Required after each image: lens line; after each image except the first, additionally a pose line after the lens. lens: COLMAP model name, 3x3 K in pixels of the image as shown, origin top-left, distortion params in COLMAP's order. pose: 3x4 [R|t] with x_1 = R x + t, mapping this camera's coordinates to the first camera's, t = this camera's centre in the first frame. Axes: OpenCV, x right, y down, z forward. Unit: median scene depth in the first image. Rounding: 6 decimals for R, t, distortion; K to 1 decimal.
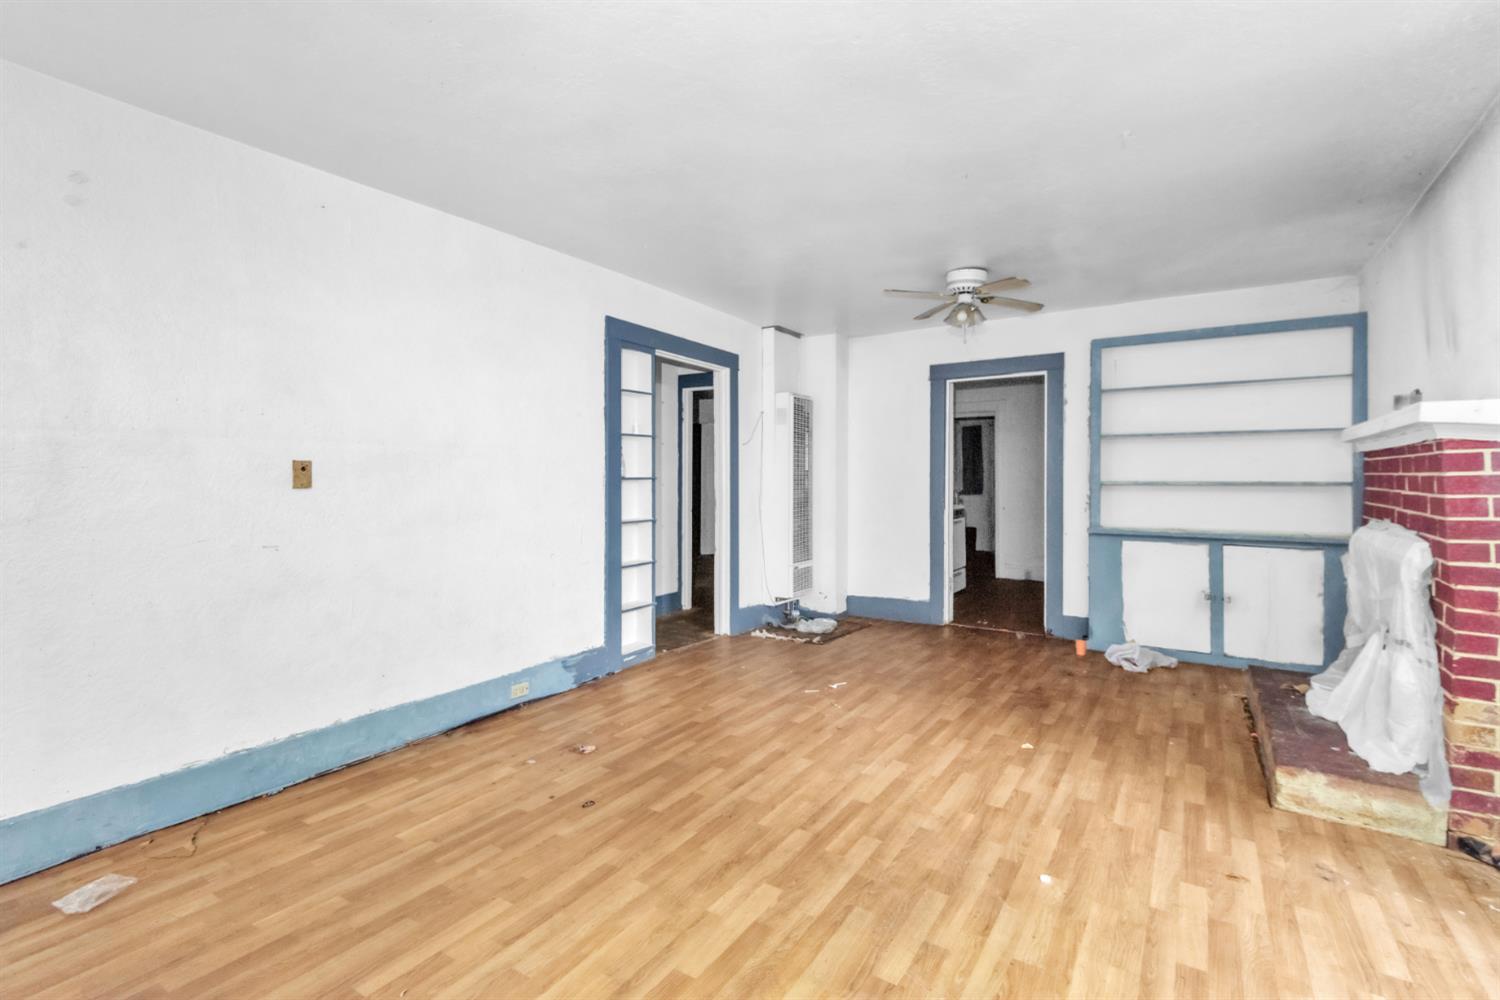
lens RADIAL K [[677.5, 0, 747.7], [0, 677.5, 476.0], [0, 0, 1]] dist [0.030088, -0.017183]
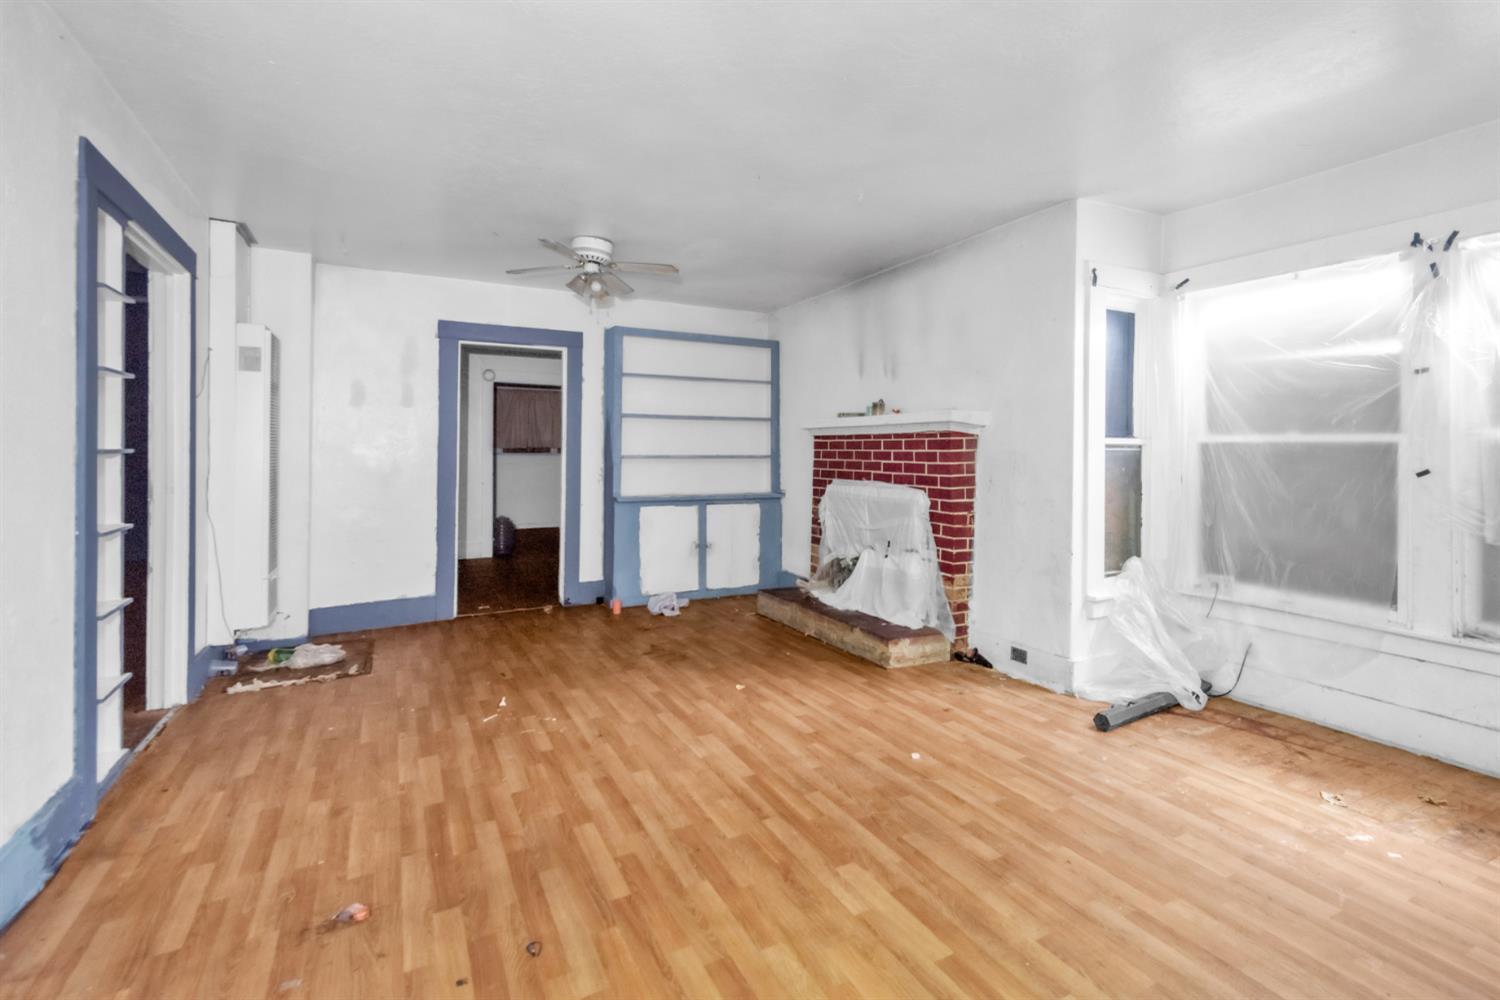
lens RADIAL K [[700.7, 0, 757.5], [0, 700.7, 454.3], [0, 0, 1]] dist [0.037220, -0.019216]
pose [[0.491200, -0.001388, 0.871046, -0.655754], [-0.004787, 0.999979, 0.004292, 0.000856], [-0.871034, -0.006278, 0.491183, 0.435474]]
